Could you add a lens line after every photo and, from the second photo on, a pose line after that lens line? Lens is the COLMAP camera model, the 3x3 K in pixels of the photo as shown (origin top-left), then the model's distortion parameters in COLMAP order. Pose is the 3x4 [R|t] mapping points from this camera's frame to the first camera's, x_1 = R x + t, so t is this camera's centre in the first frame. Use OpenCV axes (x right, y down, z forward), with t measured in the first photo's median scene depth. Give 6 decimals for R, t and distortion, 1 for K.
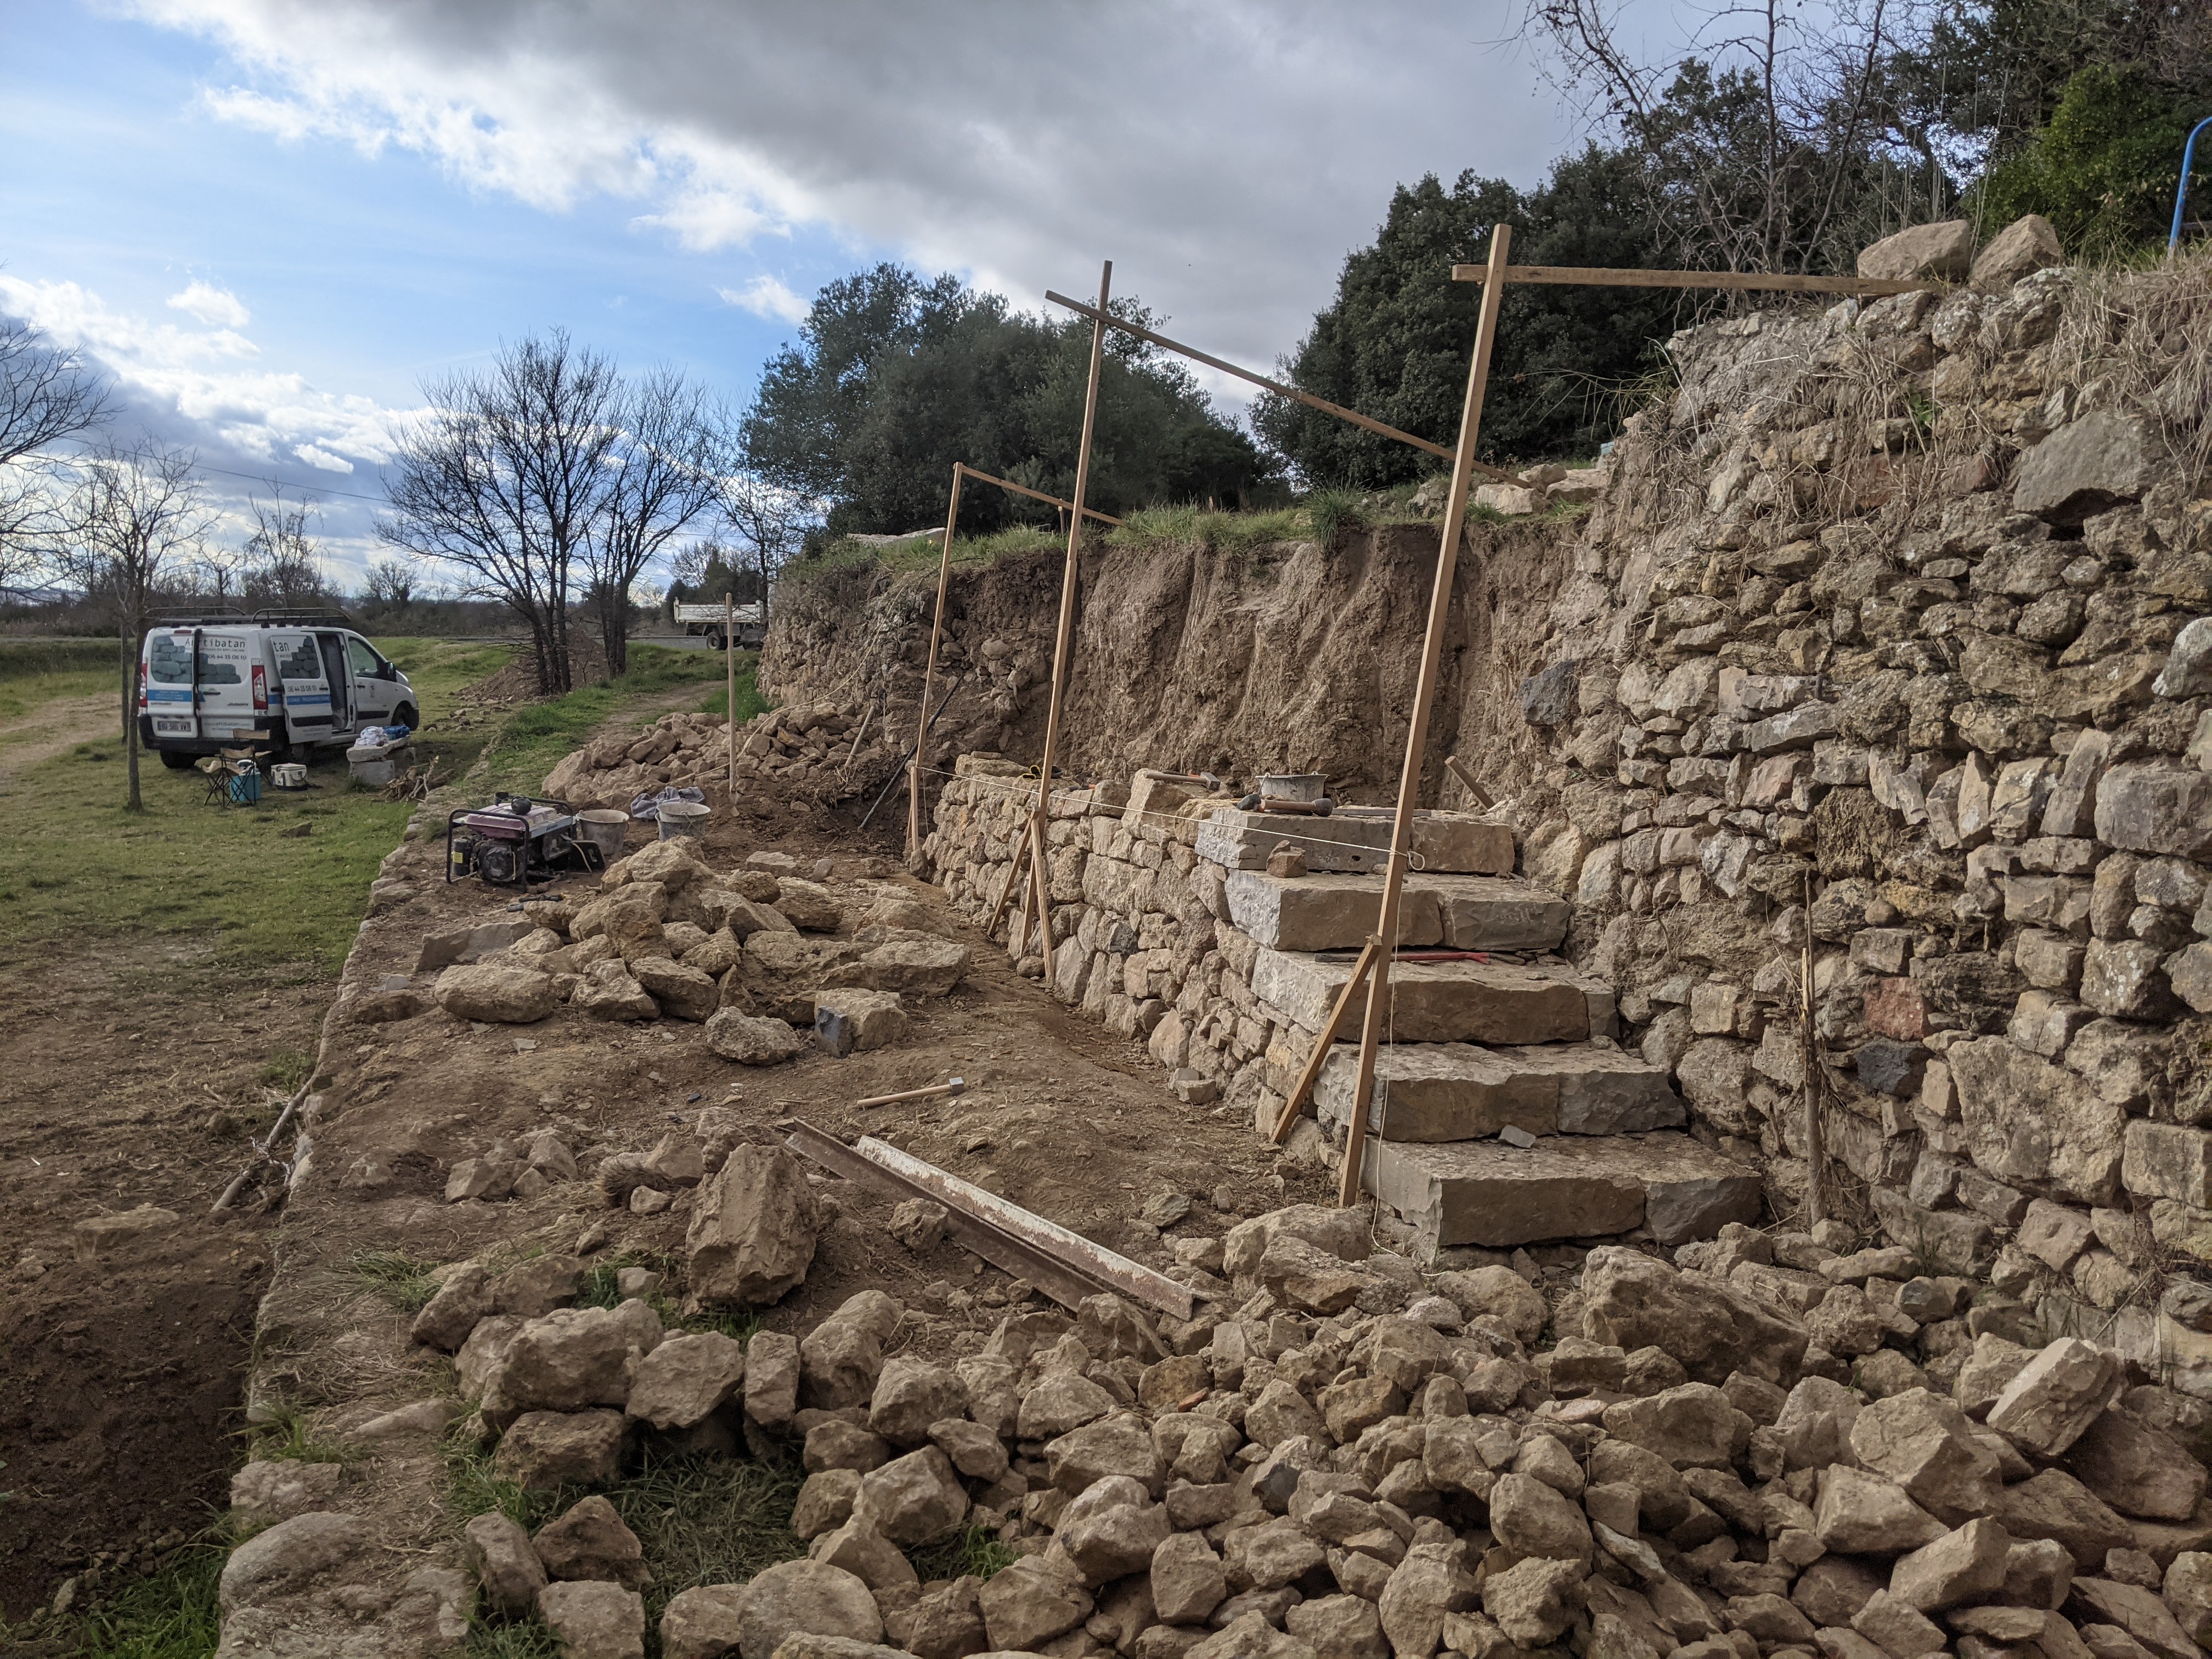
lens RADIAL K [[1811.8, 0, 1036.9], [0, 1811.8, 801.2], [0, 0, 1]] dist [0.219311, -0.305826]
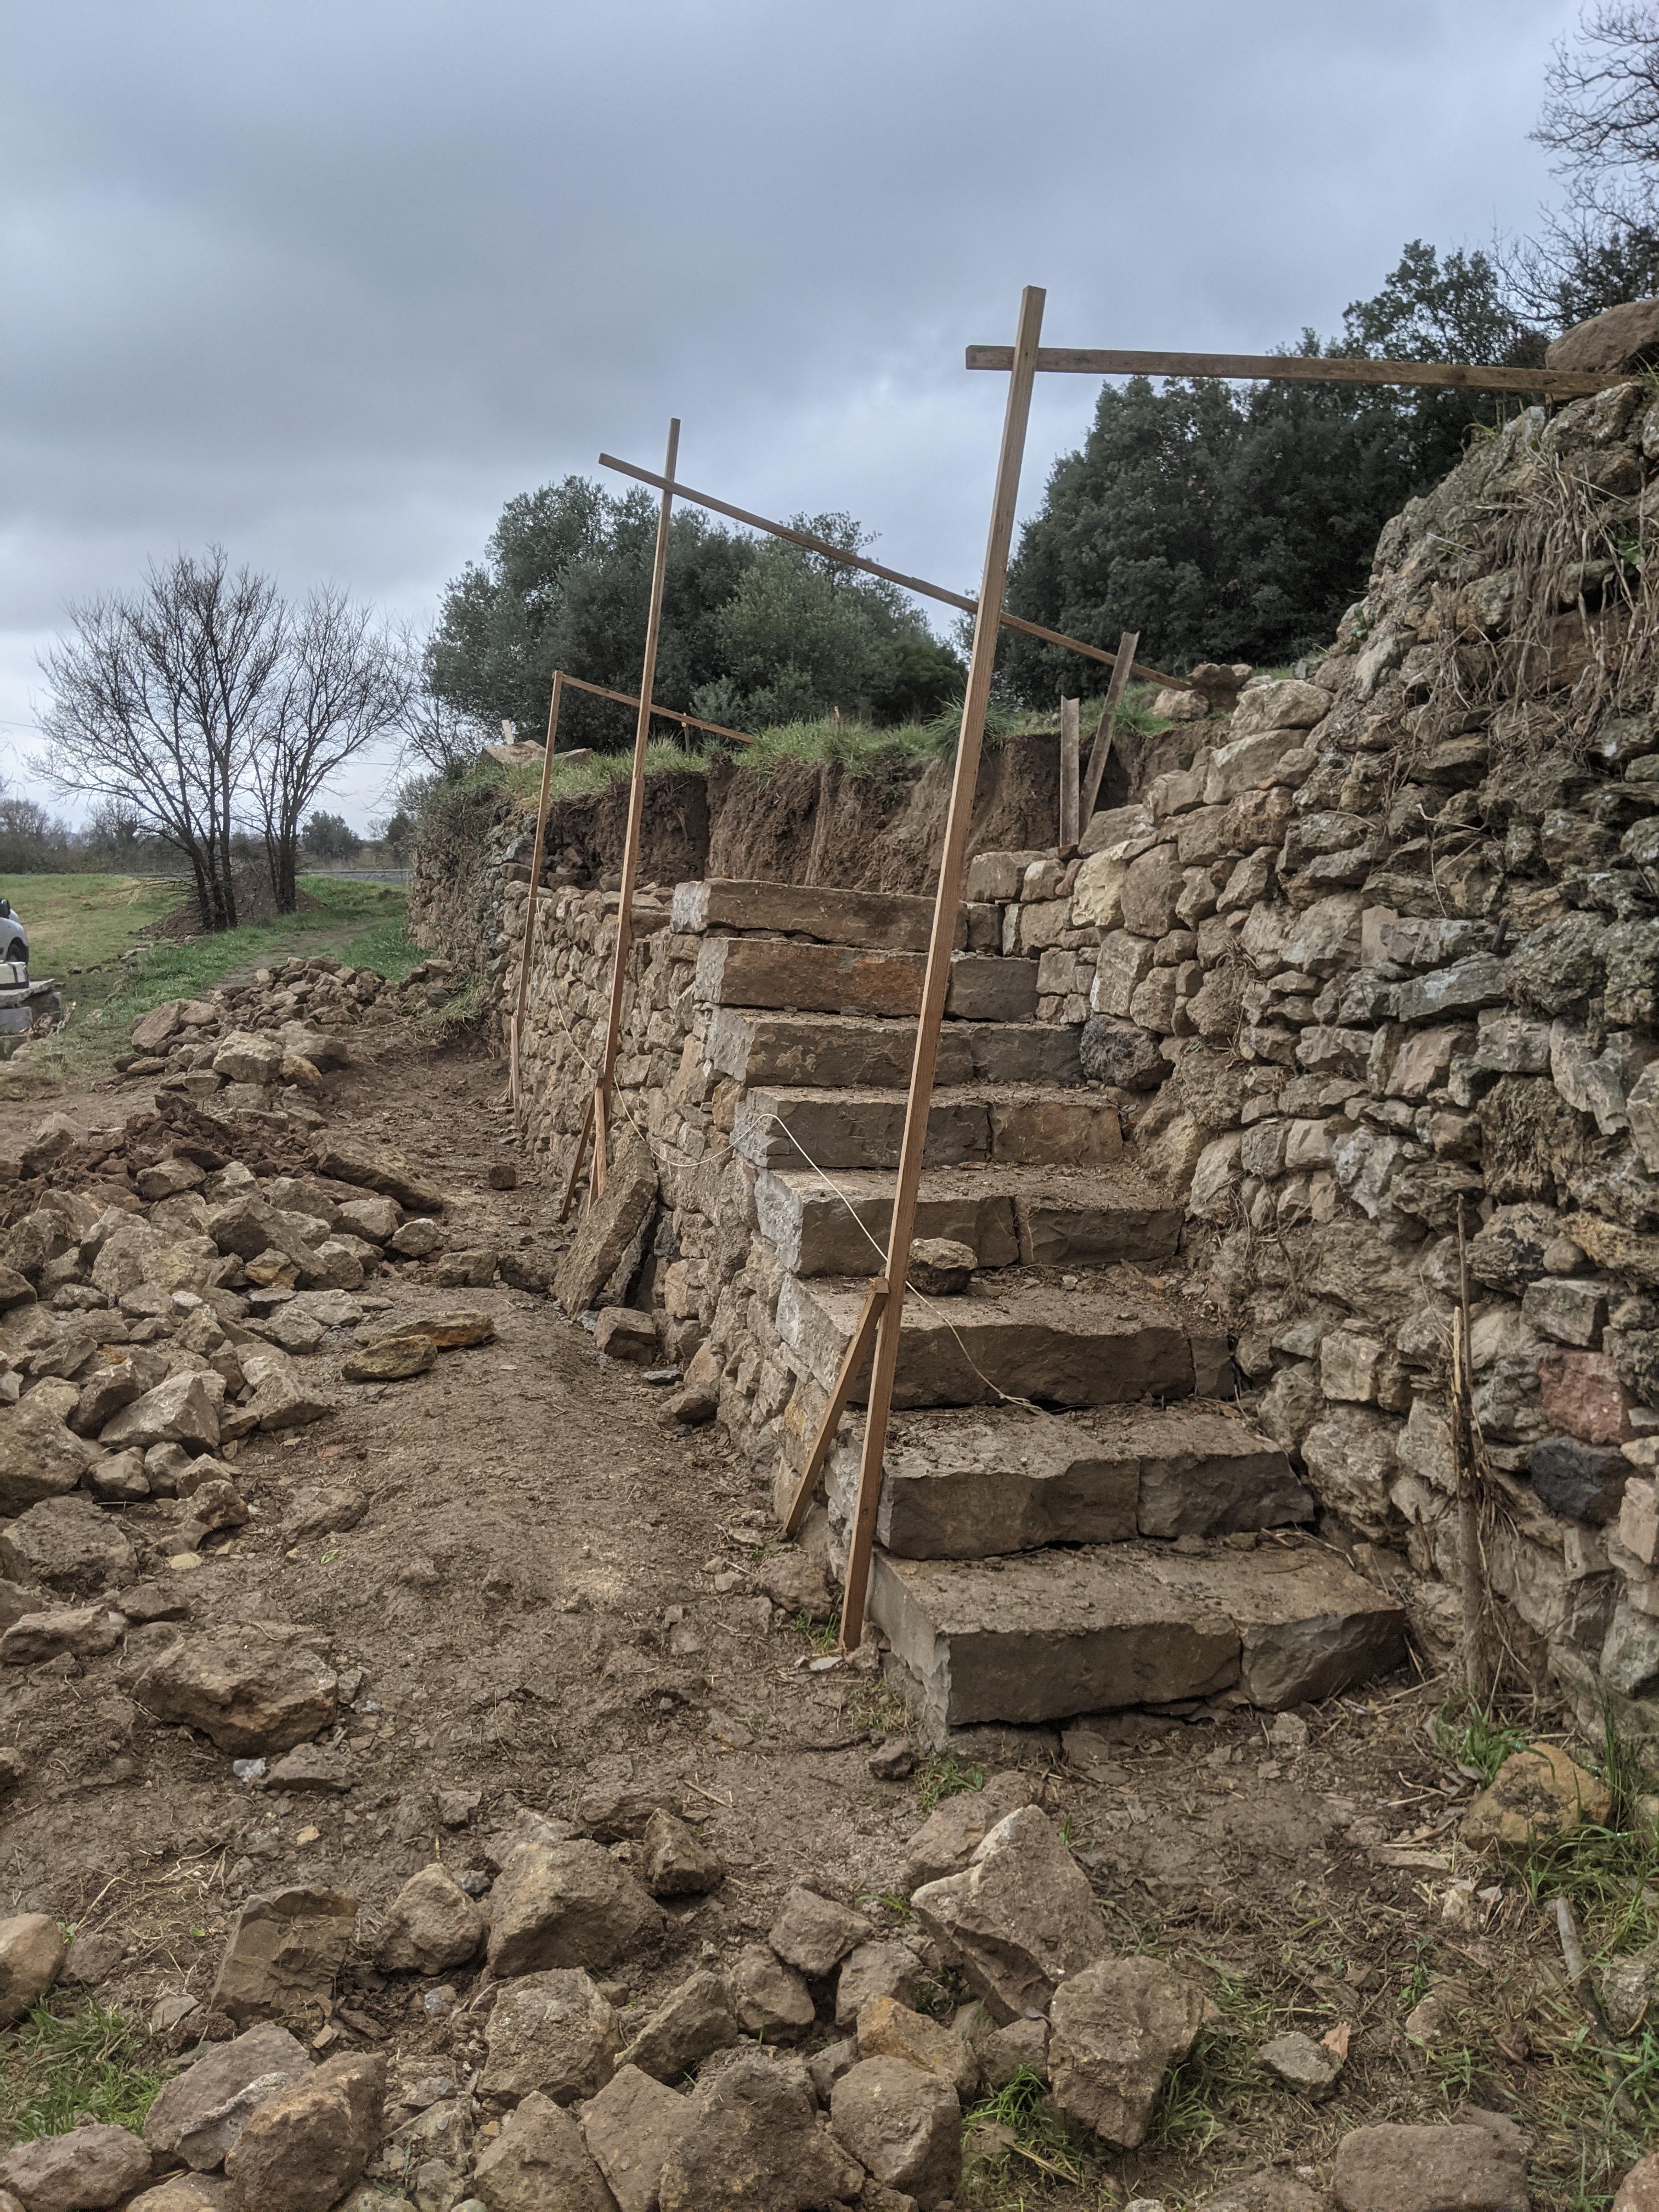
lens RADIAL K [[1775.4, 0, 755.7], [0, 1775.4, 1079.5], [0, 0, 1]] dist [0.201088, -0.294999]
pose [[0.999739, -0.009737, -0.020690, 0.139705], [0.010336, 0.999524, 0.029064, -0.026694], [0.020397, -0.029270, 0.999363, 0.266229]]
